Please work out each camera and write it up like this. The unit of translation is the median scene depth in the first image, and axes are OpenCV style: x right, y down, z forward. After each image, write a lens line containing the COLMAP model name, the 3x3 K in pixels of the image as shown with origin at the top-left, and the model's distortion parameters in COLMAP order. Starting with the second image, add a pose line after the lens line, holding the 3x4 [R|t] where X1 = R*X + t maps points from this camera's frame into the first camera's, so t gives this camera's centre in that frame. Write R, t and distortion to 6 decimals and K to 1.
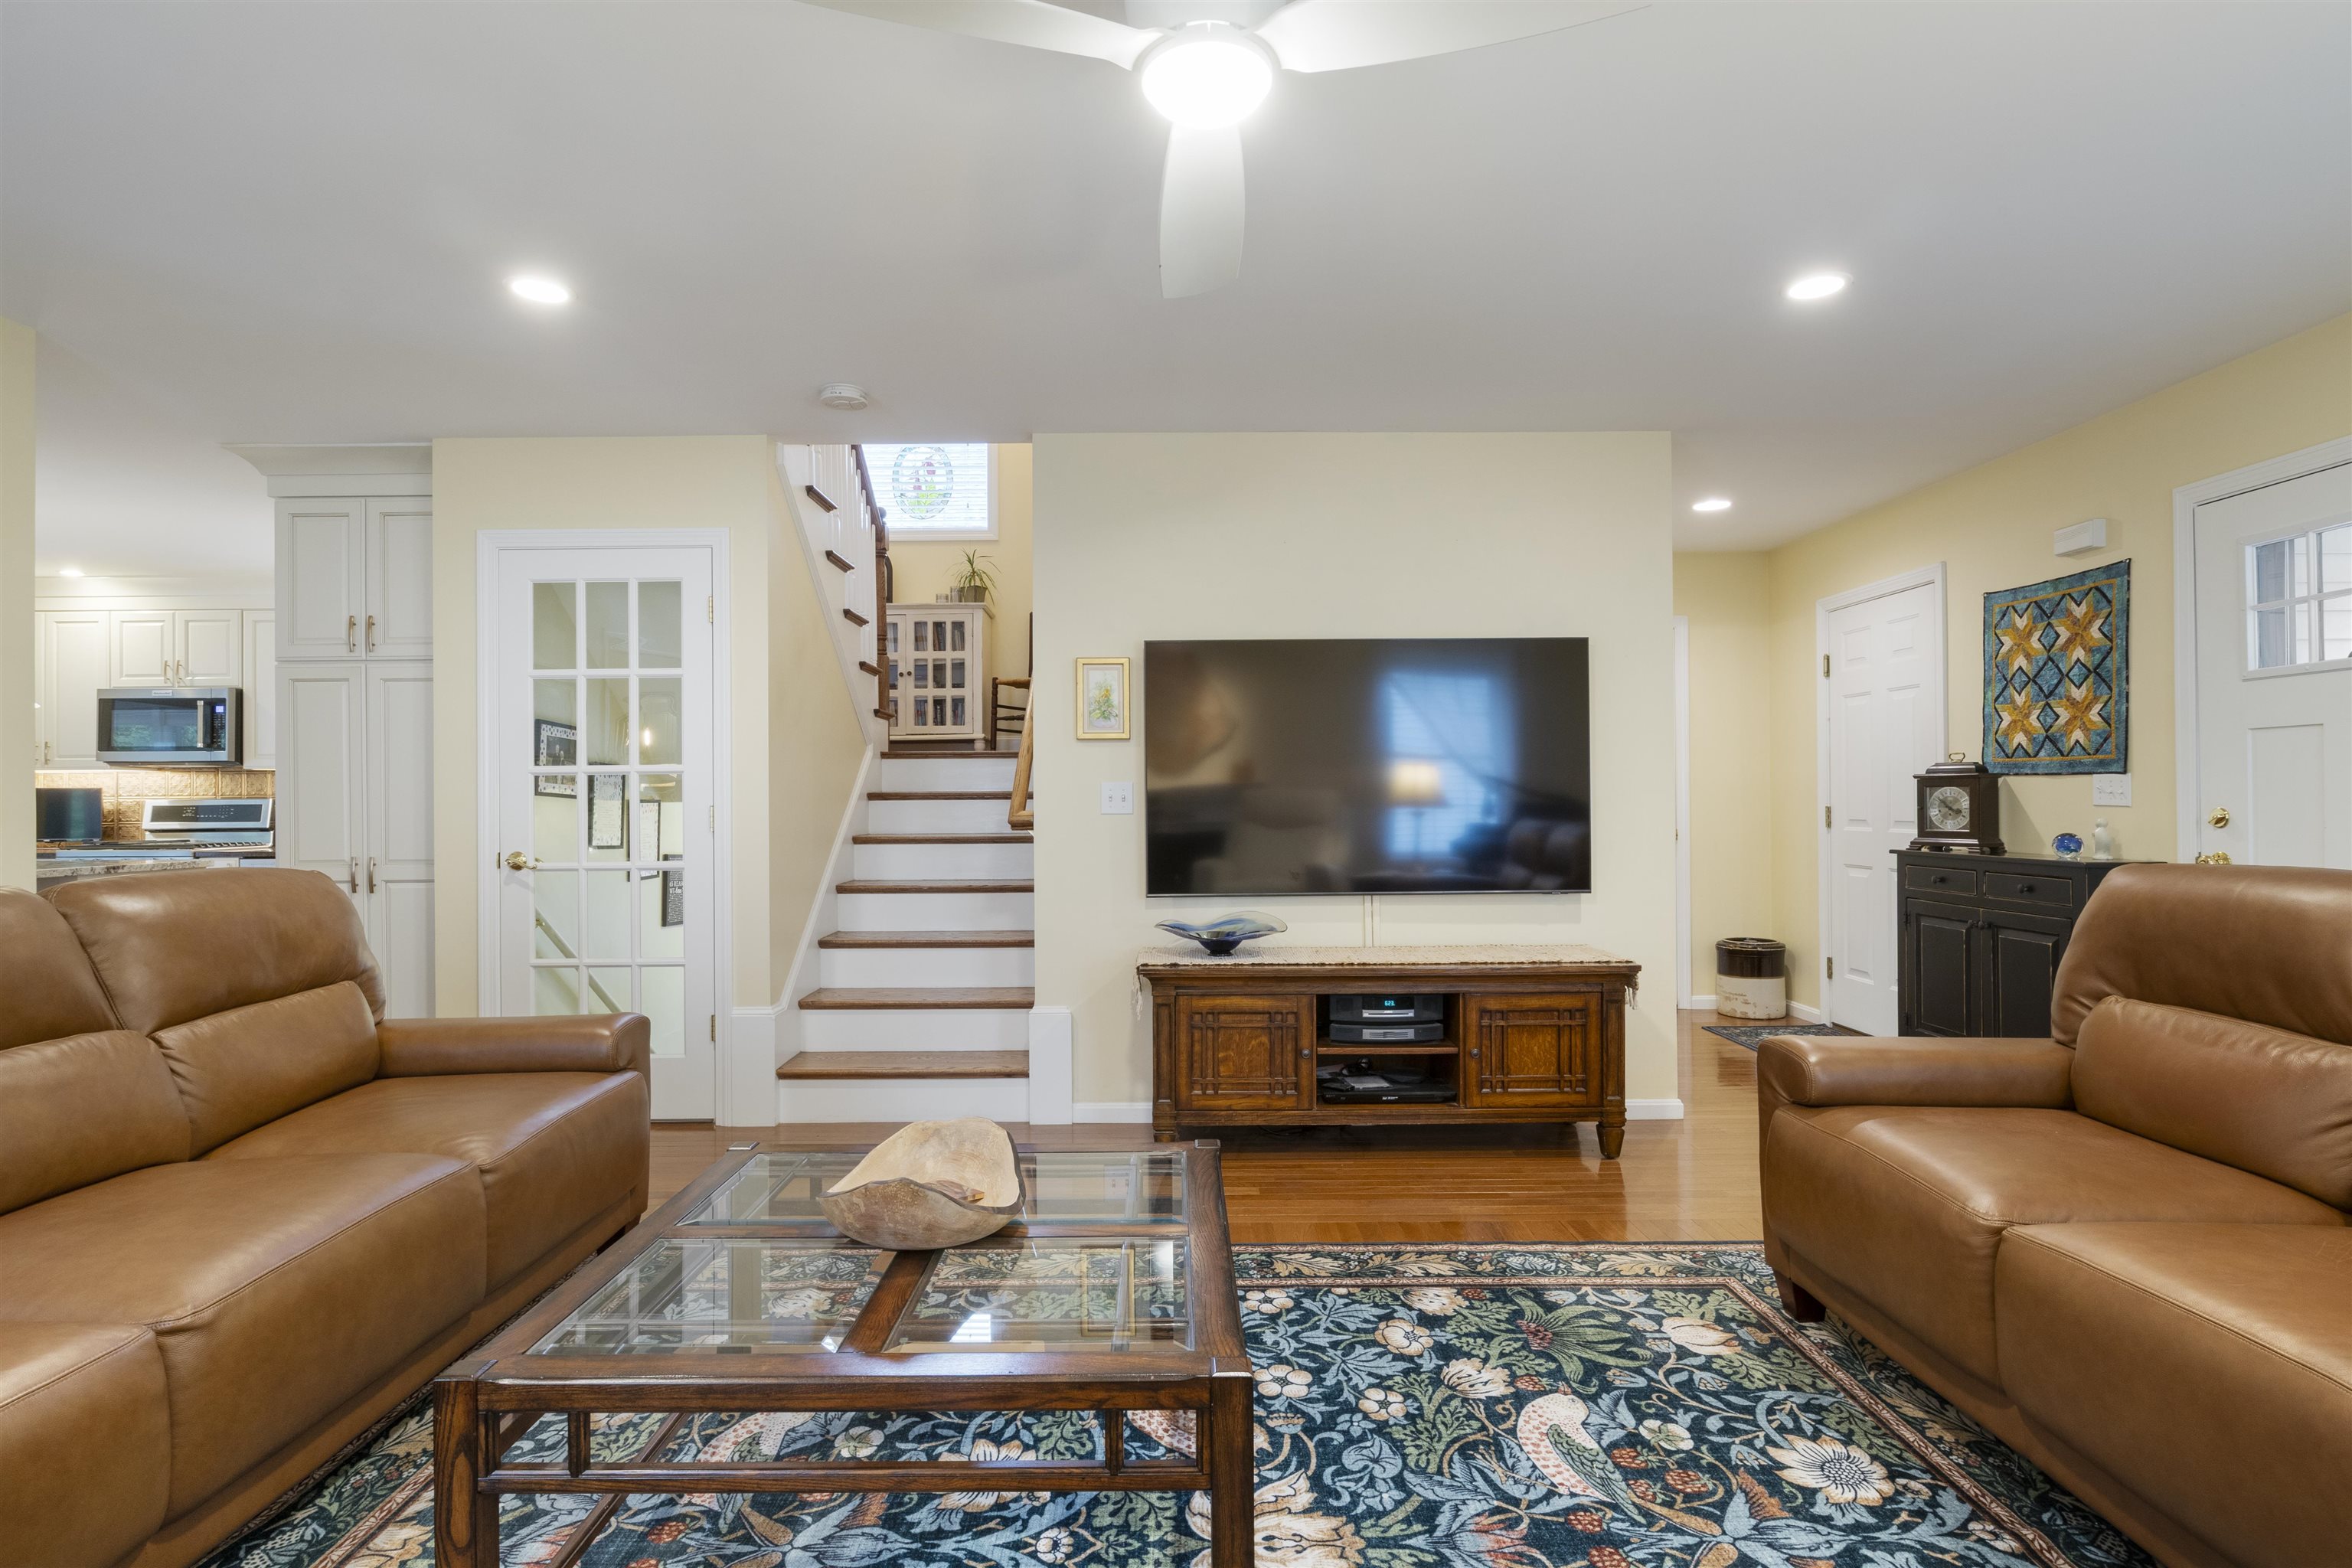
lens RADIAL K [[1180.9, 0, 1172.1], [0, 1180.9, 786.6], [0, 0, 1]] dist [-0.001562, -0.000047]
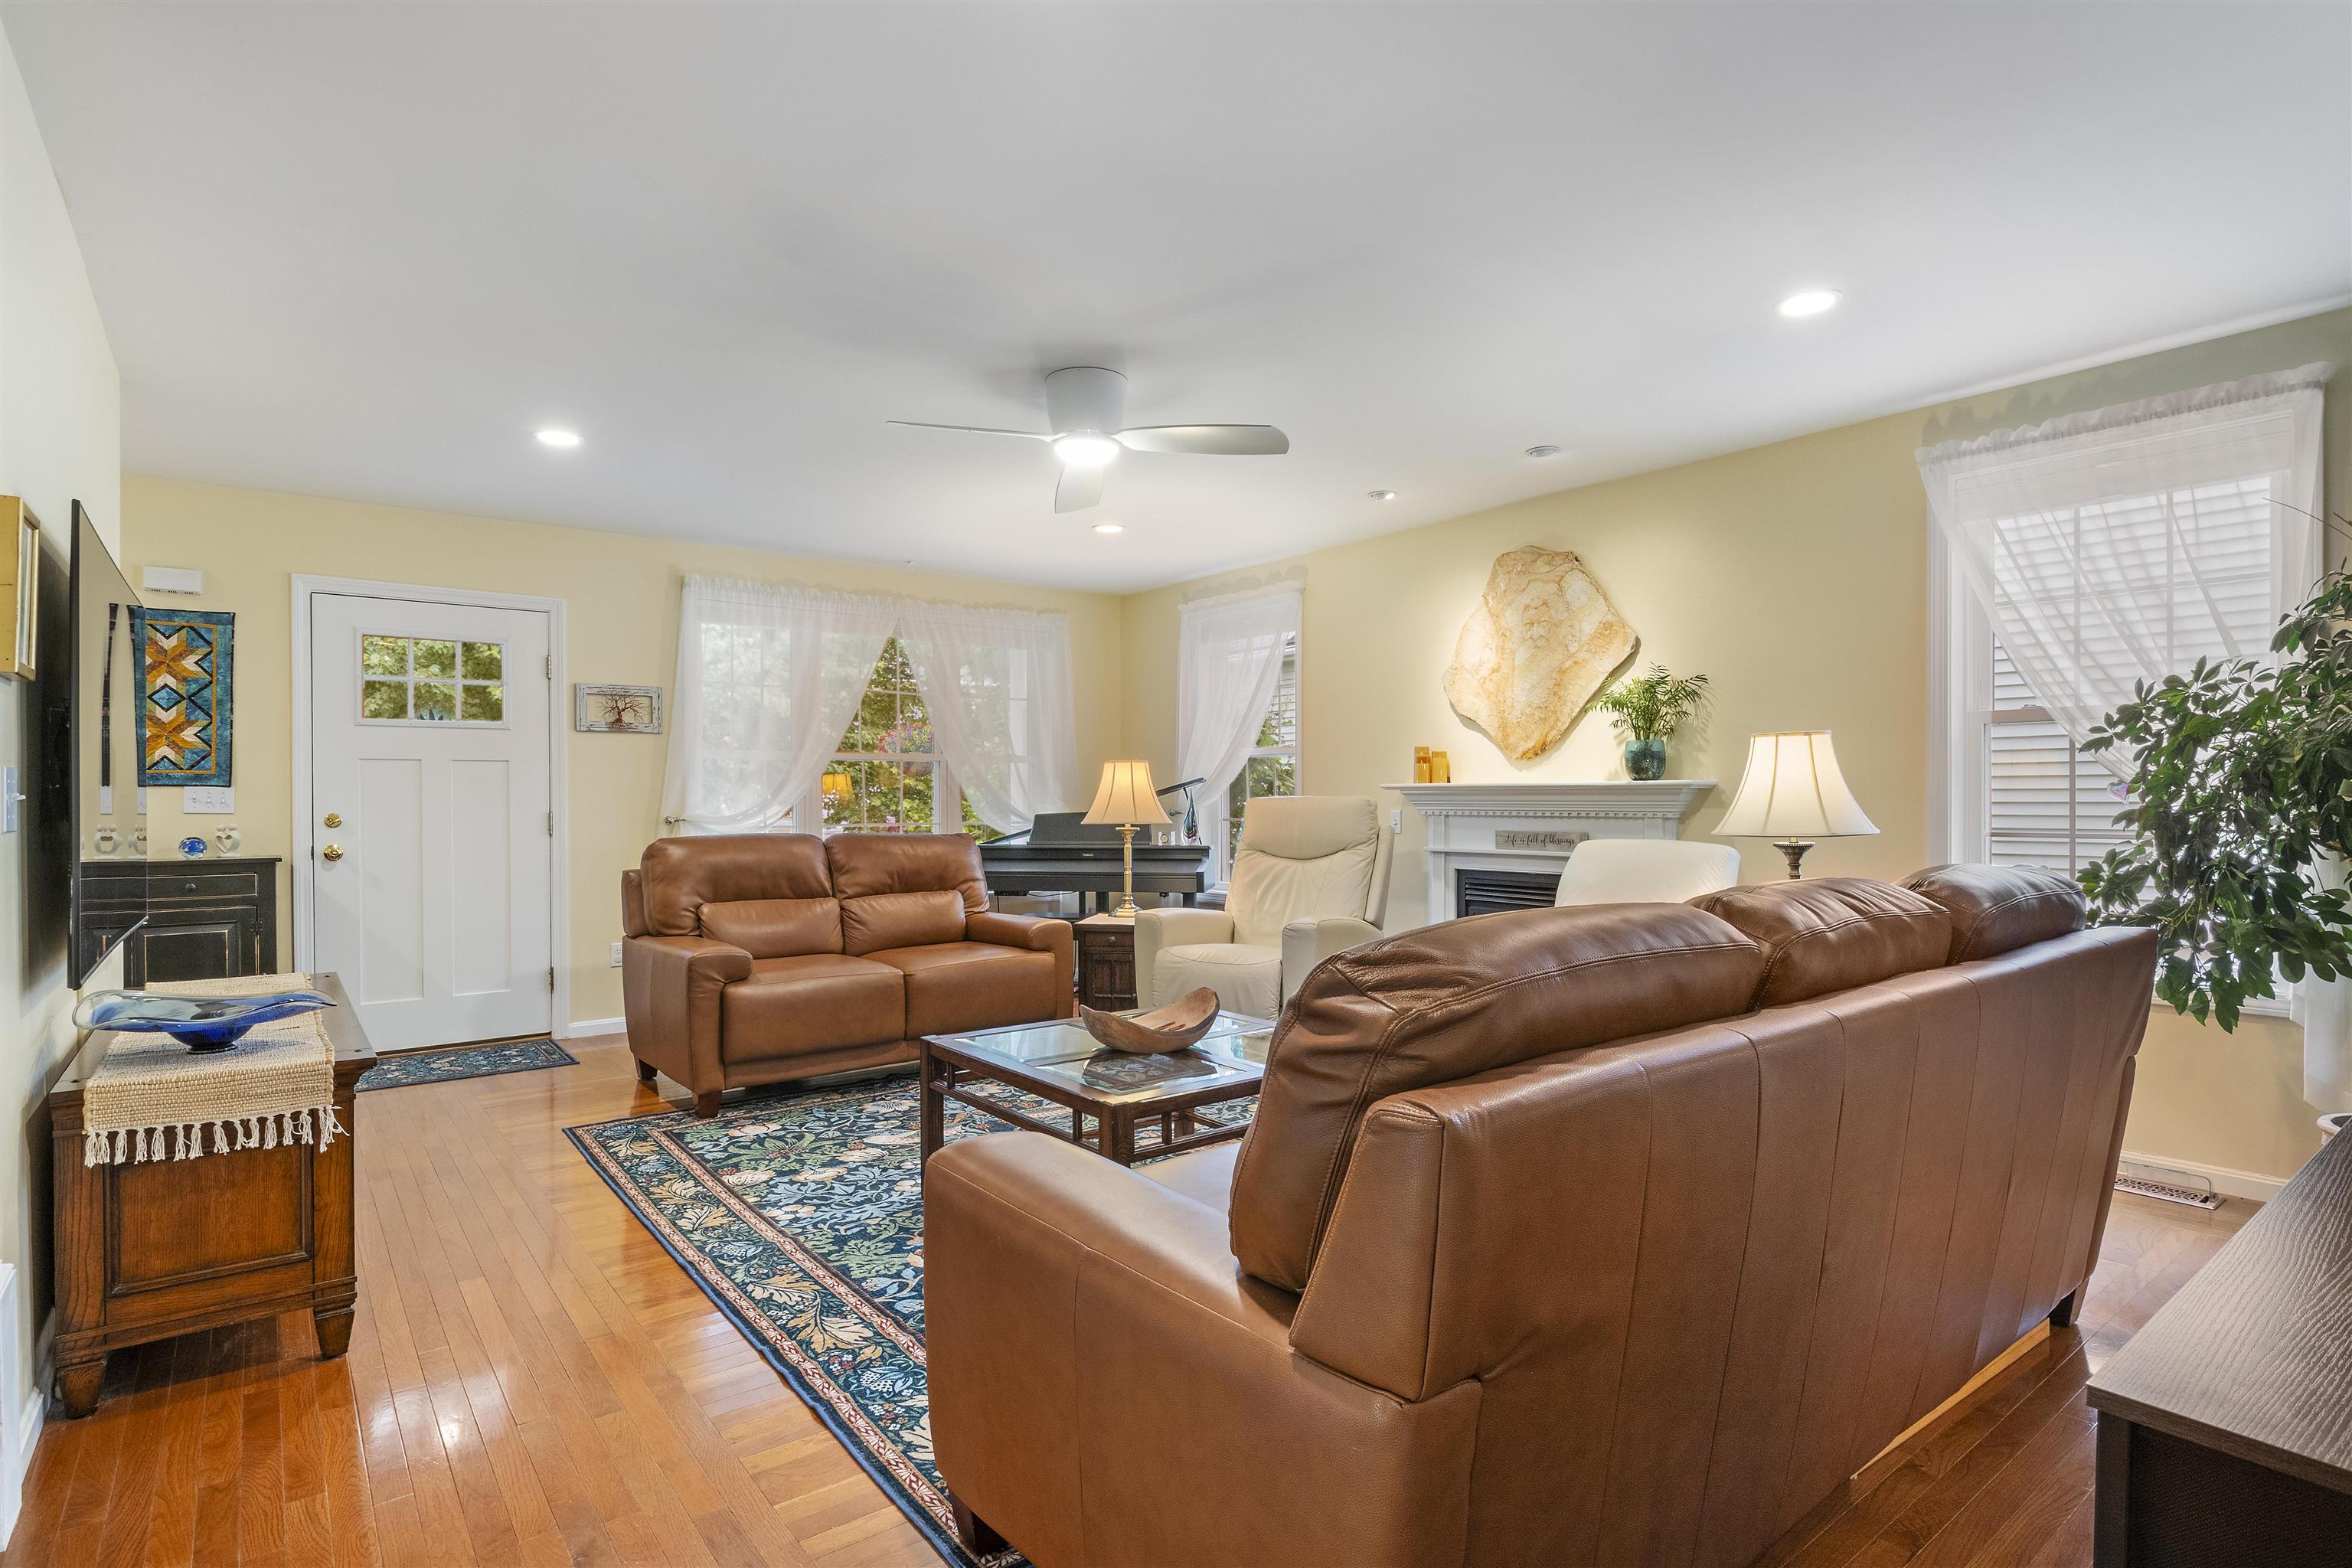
lens RADIAL K [[1180.9, 0, 1178.2], [0, 1180.9, 795.6], [0, 0, 1]] dist [-0.001562, -0.000047]
pose [[-0.607360, 0.005538, 0.794408, -1.150902], [-0.003589, 0.999946, -0.009714, 0.010136], [-0.794419, -0.008751, -0.607307, 1.436376]]
